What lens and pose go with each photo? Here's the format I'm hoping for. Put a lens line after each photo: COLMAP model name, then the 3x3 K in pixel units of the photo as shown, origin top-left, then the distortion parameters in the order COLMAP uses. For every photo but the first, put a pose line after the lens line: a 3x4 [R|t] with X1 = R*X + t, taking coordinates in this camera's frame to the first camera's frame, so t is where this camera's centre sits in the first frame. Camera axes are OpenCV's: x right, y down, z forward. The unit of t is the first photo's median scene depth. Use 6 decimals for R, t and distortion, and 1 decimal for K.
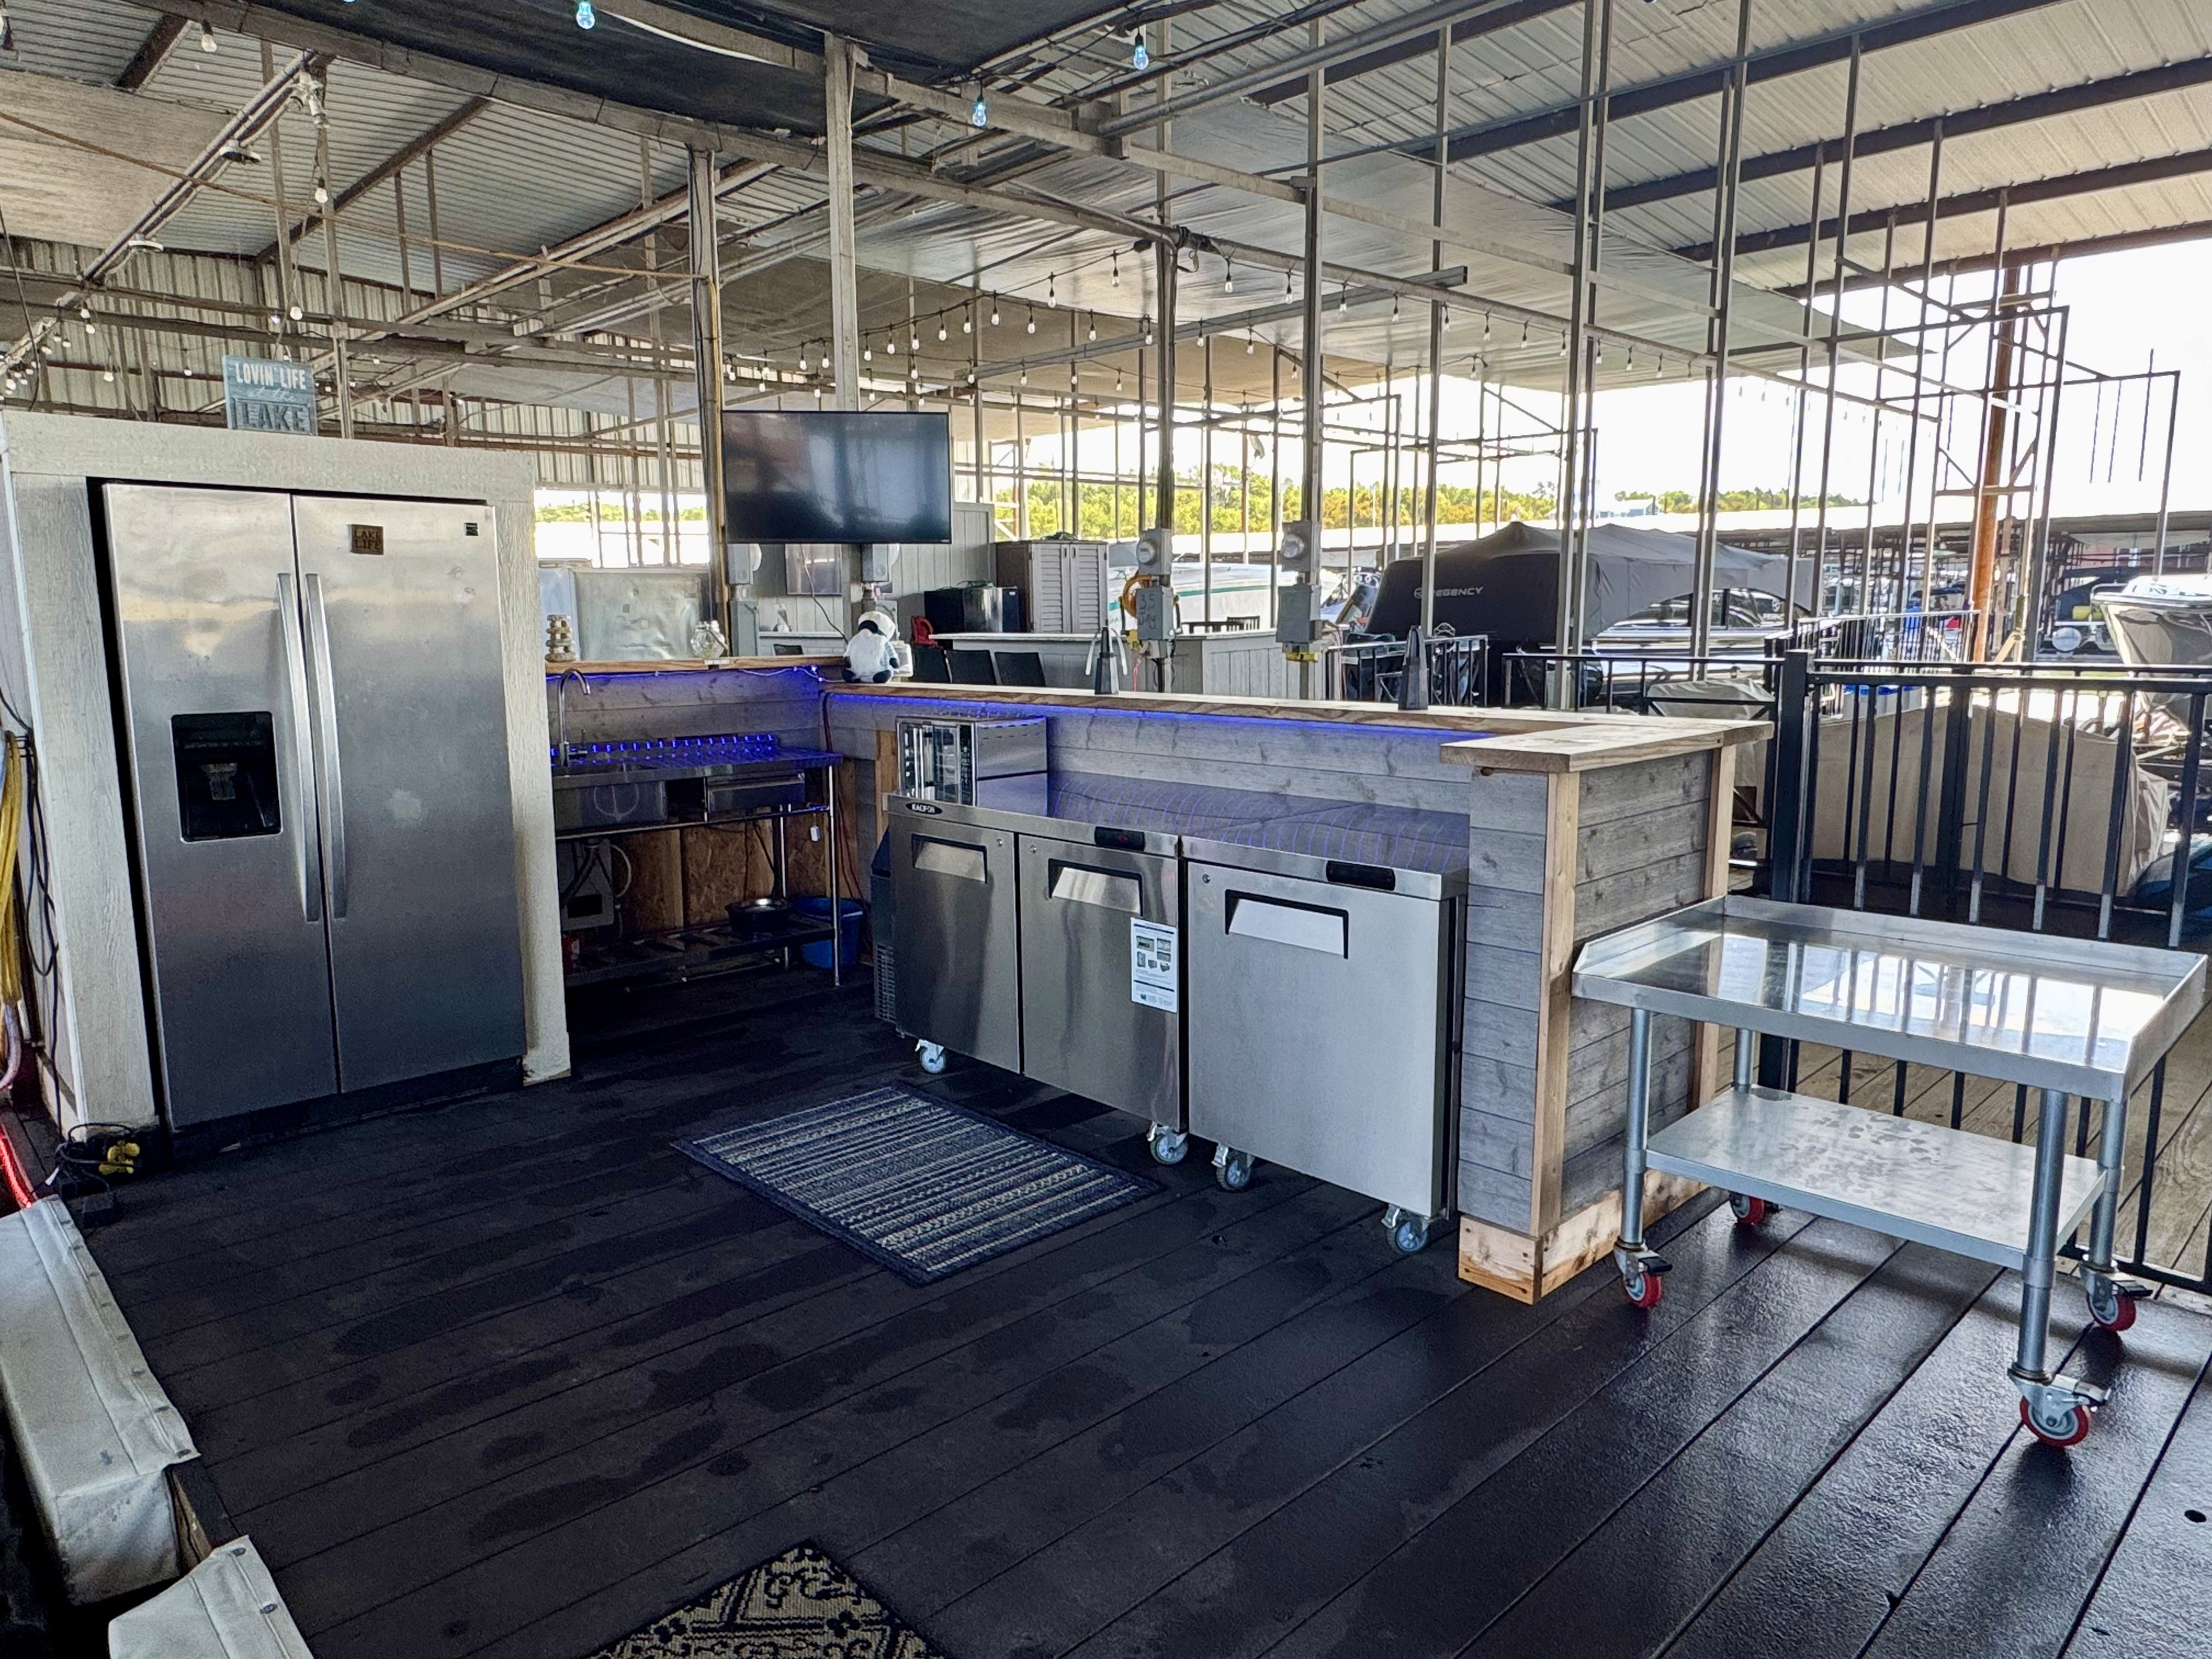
lens RADIAL K [[1408.5, 0, 1106.6], [0, 1408.5, 828.6], [0, 0, 1]] dist [0.007727, 0.000750]
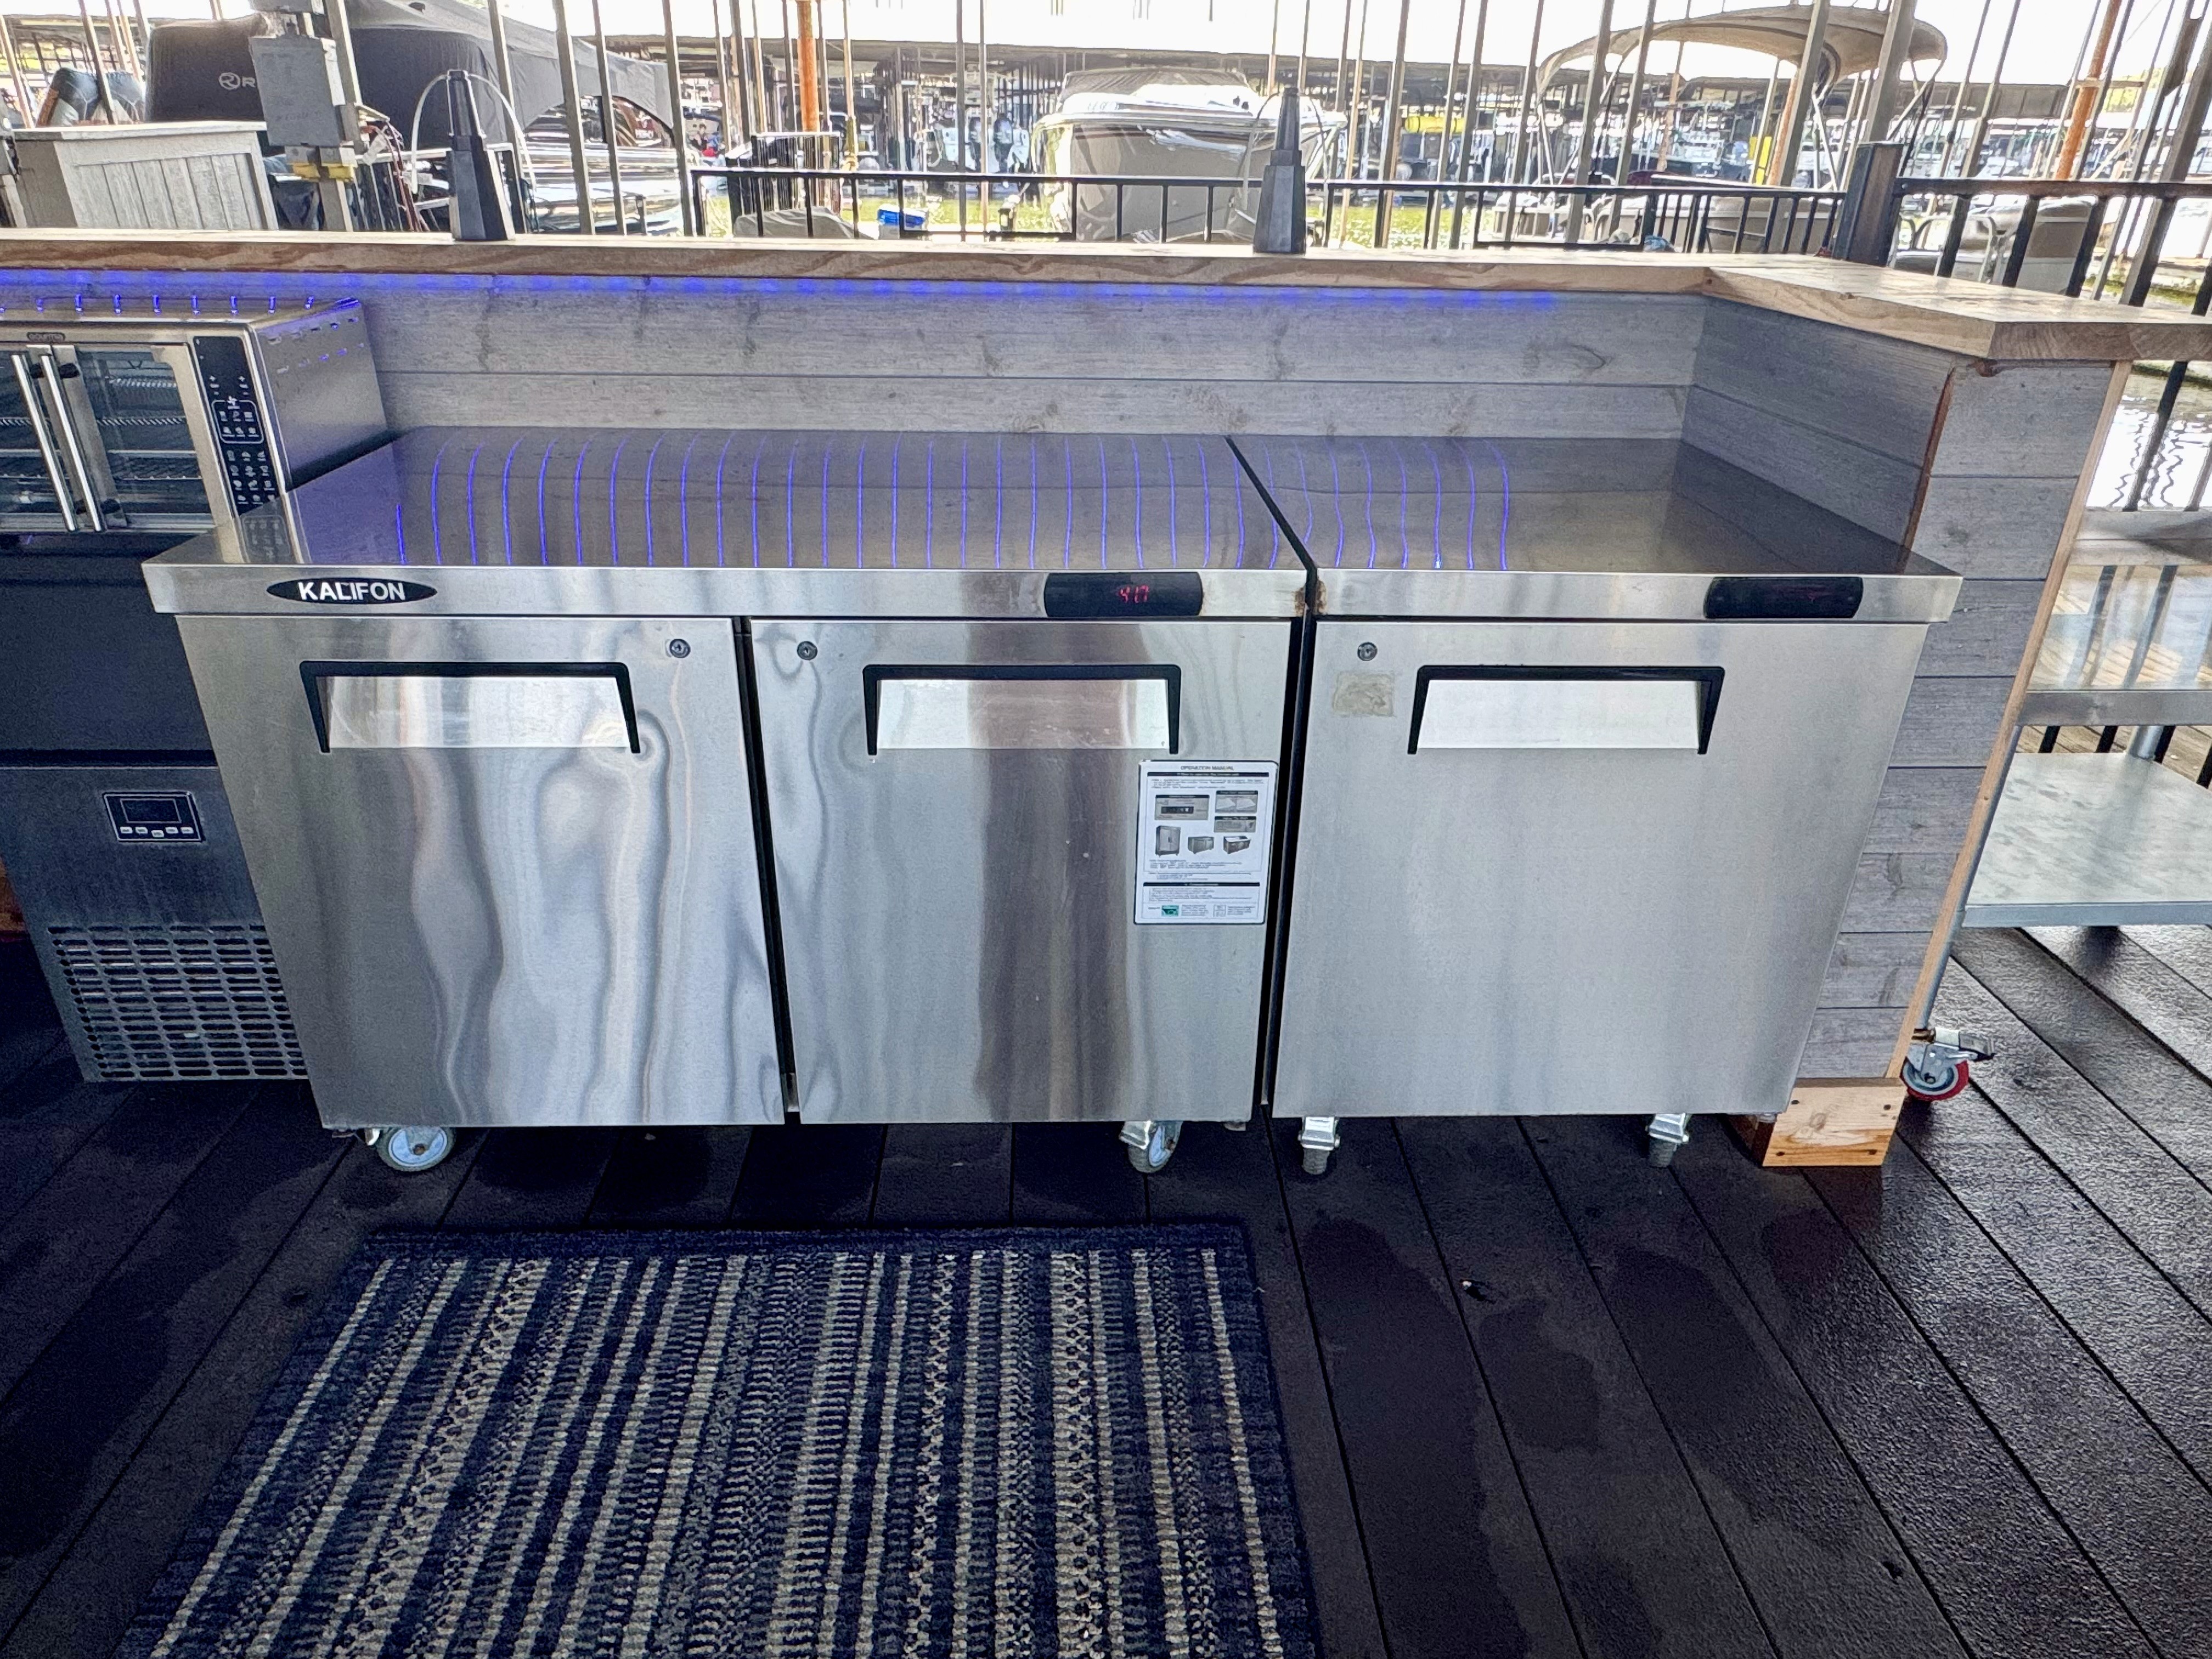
lens RADIAL K [[1386.3, 0, 1103.5], [0, 1386.3, 835.2], [0, 0, 1]] dist [-0.007672, 0.000317]
pose [[0.664448, -0.315263, 0.677582, -0.302006], [0.089955, 0.933812, 0.346270, -0.070790], [-0.741901, -0.169127, 0.648829, 0.714122]]
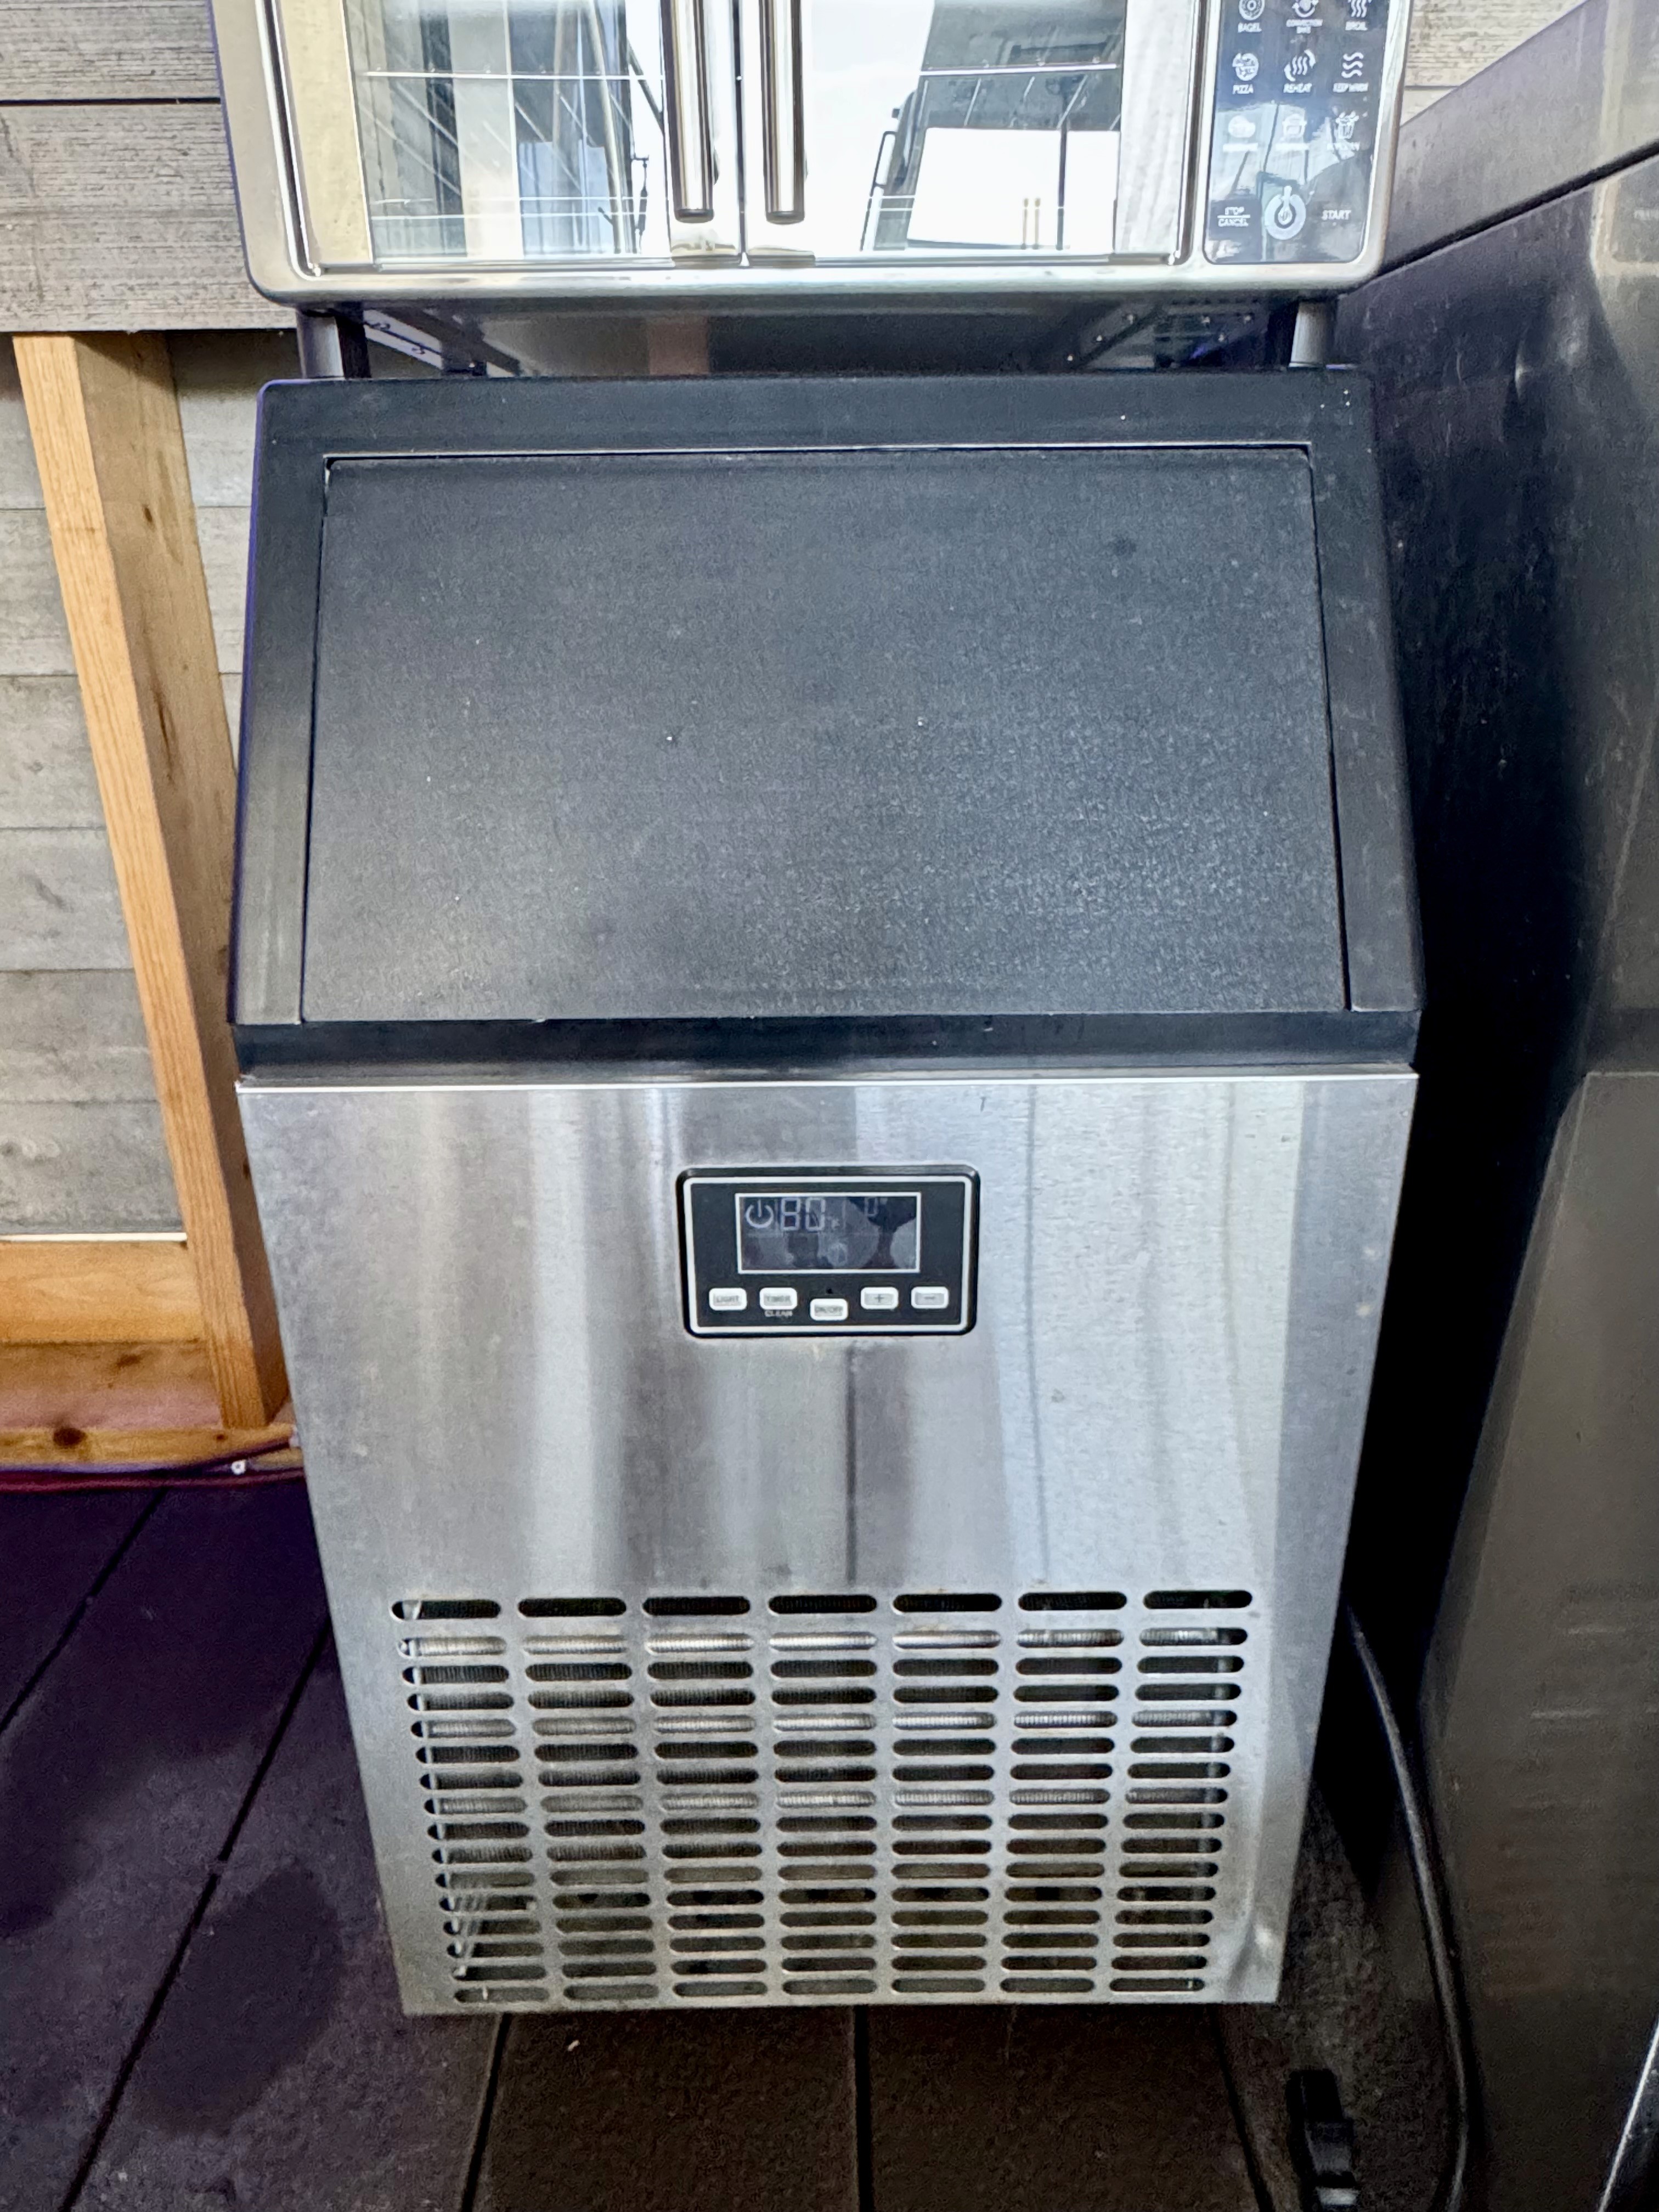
lens RADIAL K [[1386.3, 0, 829.1], [0, 1386.3, 1101.3], [0, 0, 1]] dist [-0.007672, 0.000317]
pose [[0.687166, -0.269573, 0.674635, -0.285131], [0.112110, 0.956834, 0.268142, 0.005920], [-0.717798, -0.108624, 0.687726, 1.168485]]
